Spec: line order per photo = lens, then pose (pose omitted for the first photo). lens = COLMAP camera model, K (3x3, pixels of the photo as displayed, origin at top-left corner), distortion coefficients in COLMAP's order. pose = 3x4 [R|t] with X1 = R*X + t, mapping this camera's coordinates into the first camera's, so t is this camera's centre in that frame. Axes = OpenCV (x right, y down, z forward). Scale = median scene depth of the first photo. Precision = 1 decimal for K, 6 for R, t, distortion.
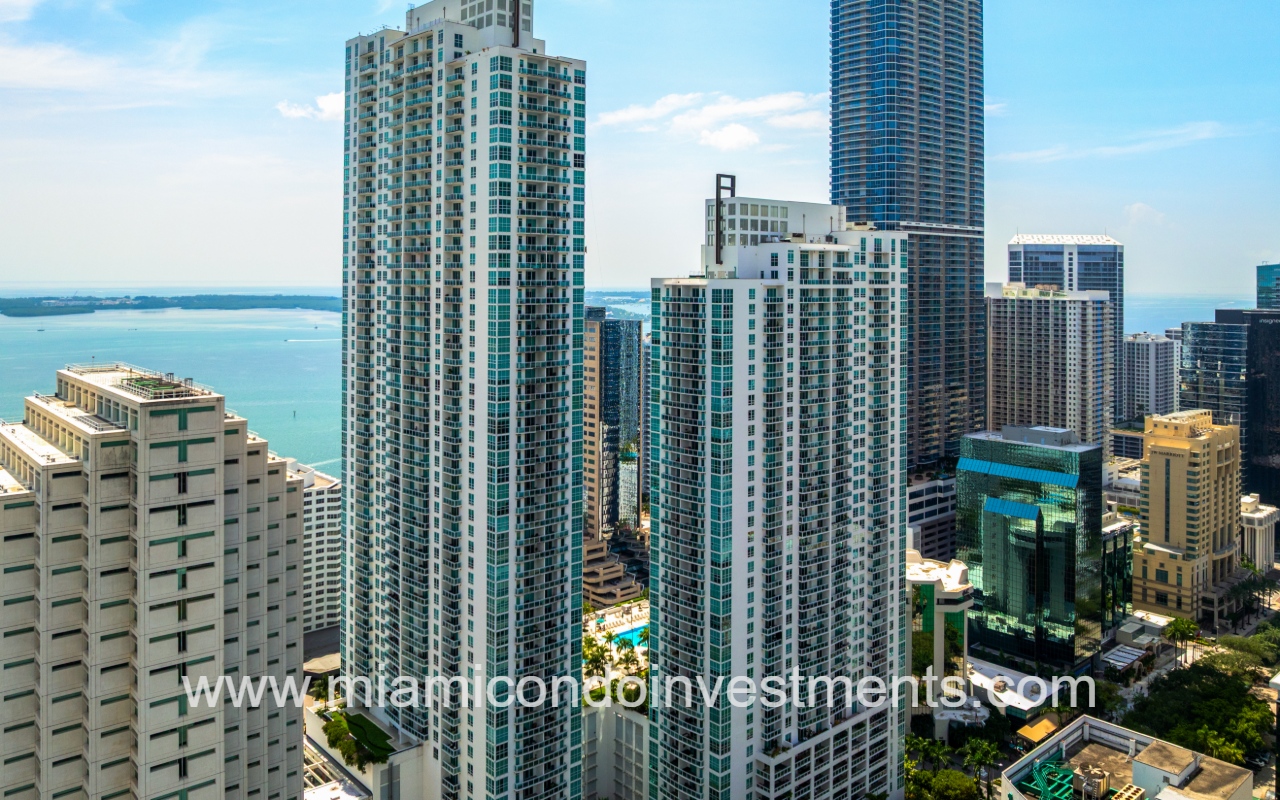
lens RADIAL K [[952.2, 0, 623.1], [0, 952.2, 286.9], [0, 0, 1]] dist [-0.012940, -0.003144]
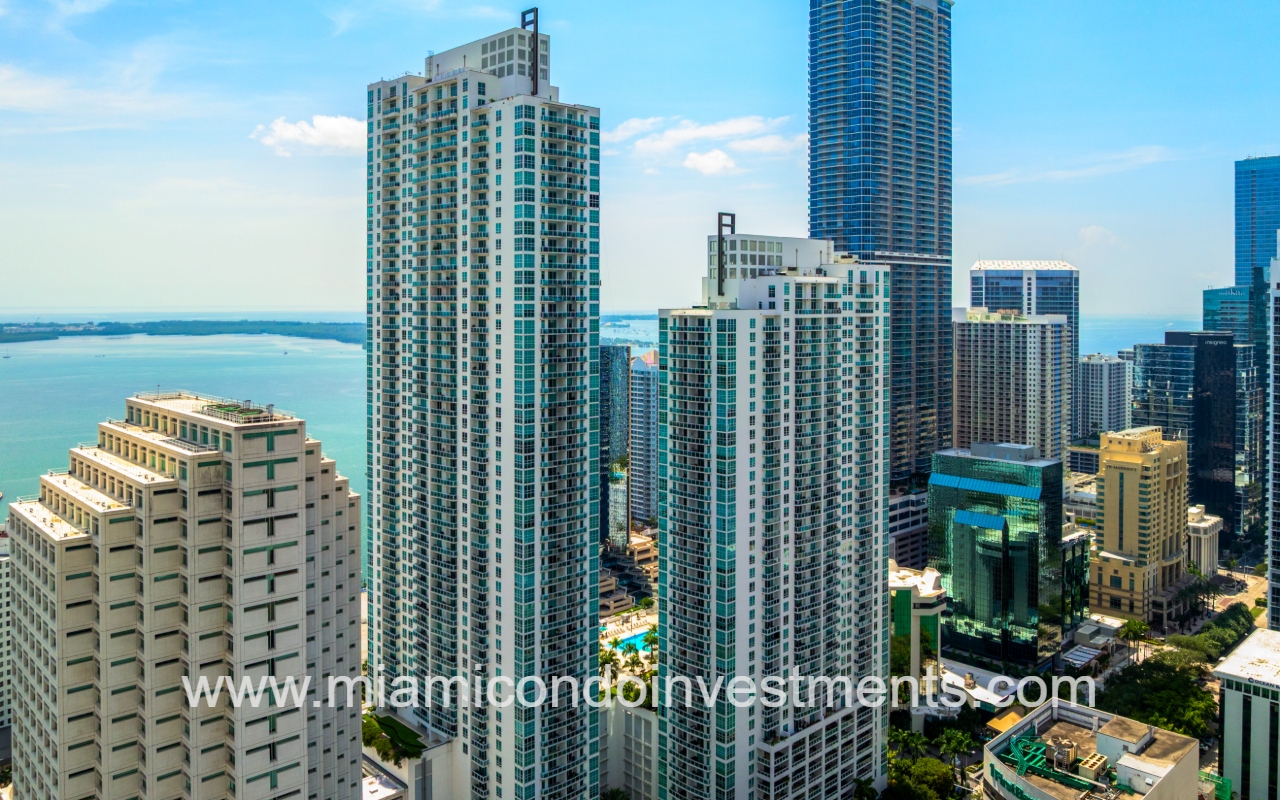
lens RADIAL K [[956.5, 0, 622.9], [0, 956.5, 323.6], [0, 0, 1]] dist [-0.008816, -0.010046]
pose [[0.999055, -0.004311, 0.043257, -0.058634], [0.003665, 0.999881, 0.014992, -0.008954], [-0.043316, -0.014819, 0.998952, -0.084742]]
